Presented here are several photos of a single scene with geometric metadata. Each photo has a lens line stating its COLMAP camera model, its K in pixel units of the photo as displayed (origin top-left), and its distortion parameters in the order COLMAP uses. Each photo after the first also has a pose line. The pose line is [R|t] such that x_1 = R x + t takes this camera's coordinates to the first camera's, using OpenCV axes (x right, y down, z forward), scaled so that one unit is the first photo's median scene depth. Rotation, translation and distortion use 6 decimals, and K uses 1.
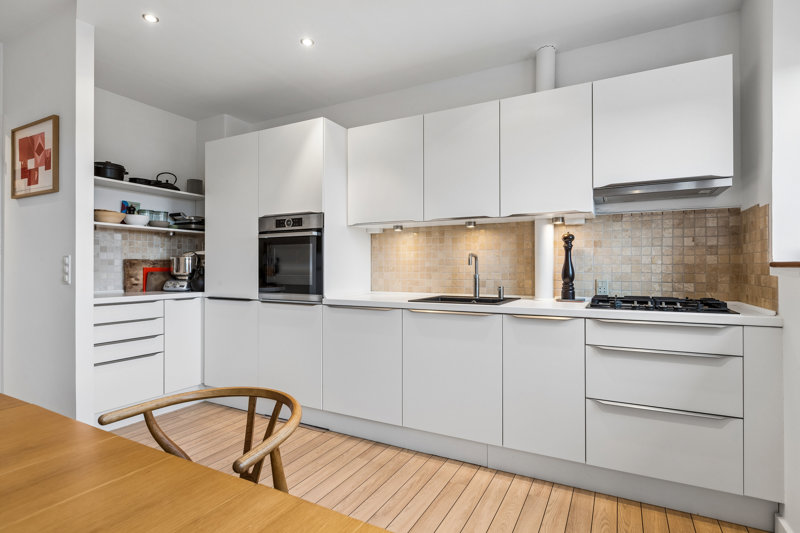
lens RADIAL K [[411.2, 0, 403.8], [0, 411.2, 267.2], [0, 0, 1]] dist [0.001547, -0.000387]
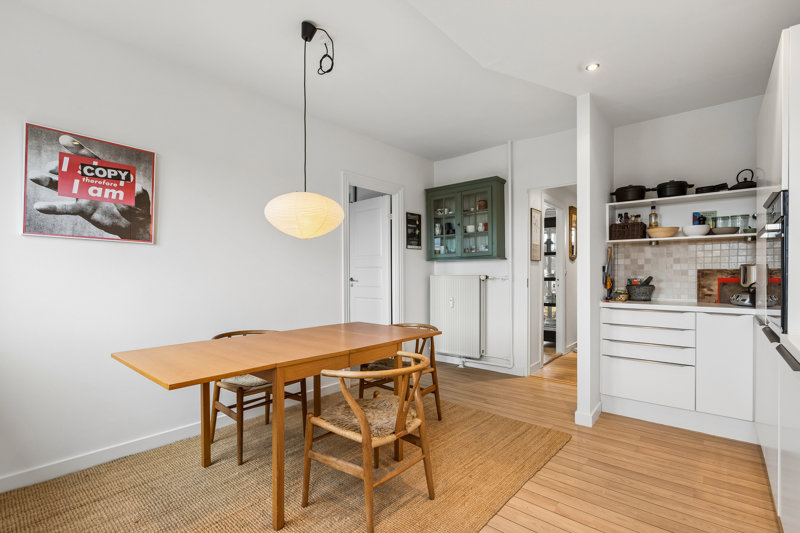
lens RADIAL K [[377.8, 0, 402.0], [0, 377.8, 274.7], [0, 0, 1]] dist [-0.001296, -0.000183]
pose [[-0.214186, -0.000661, -0.976793, 0.448283], [-0.000929, 0.999999, -0.000473, -0.006318], [0.976793, 0.000806, -0.214186, 0.560194]]
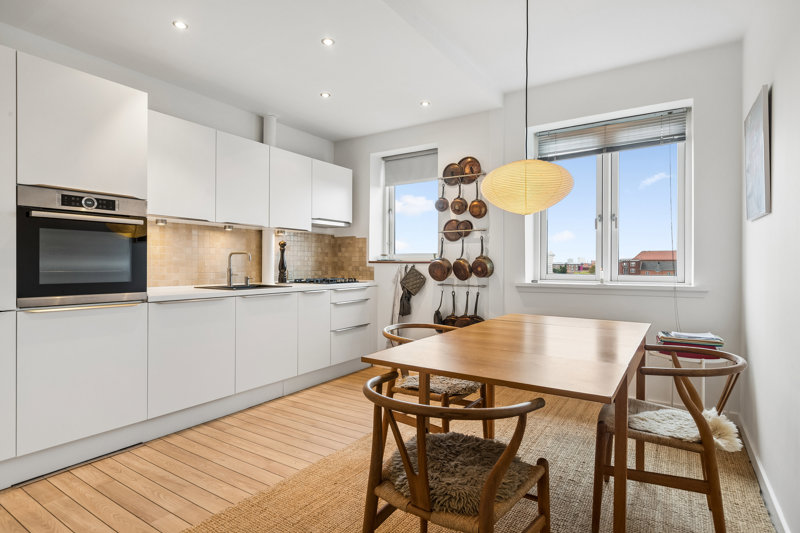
lens RADIAL K [[411.2, 0, 404.4], [0, 411.2, 263.6], [0, 0, 1]] dist [0.001547, -0.000387]
pose [[0.085627, 0.002681, 0.996324, -1.014868], [-0.004257, 0.999988, -0.002325, 0.005323], [-0.996318, -0.004042, 0.085637, 0.353839]]
